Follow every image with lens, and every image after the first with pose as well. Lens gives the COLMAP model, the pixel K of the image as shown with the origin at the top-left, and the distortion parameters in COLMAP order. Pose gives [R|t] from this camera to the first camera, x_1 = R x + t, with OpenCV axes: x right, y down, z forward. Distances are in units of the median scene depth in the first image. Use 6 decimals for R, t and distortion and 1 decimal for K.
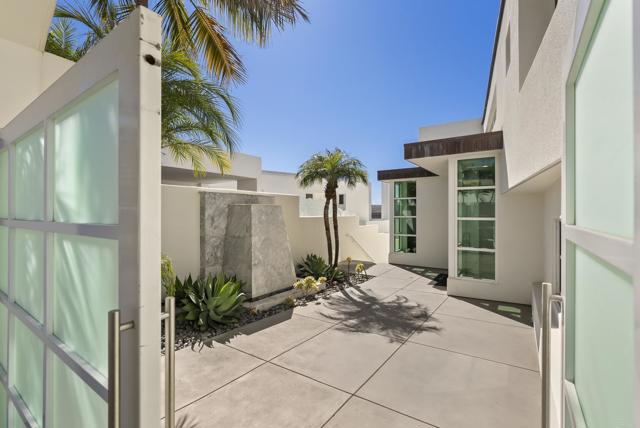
lens RADIAL K [[293.2, 0, 319.1], [0, 293.2, 213.6], [0, 0, 1]] dist [-0.004592, -0.000762]
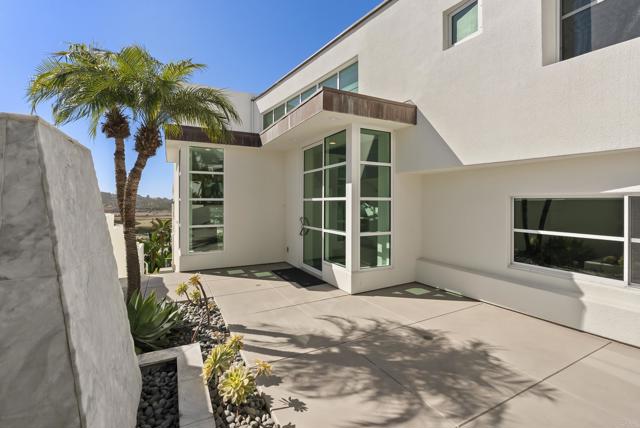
lens RADIAL K [[293.2, 0, 316.7], [0, 293.2, 210.1], [0, 0, 1]] dist [-0.004592, -0.000762]
pose [[0.484945, -0.032978, 0.873922, -0.353906], [0.011107, 0.999440, 0.031550, 0.022712], [-0.874474, -0.005593, 0.485040, 0.815259]]
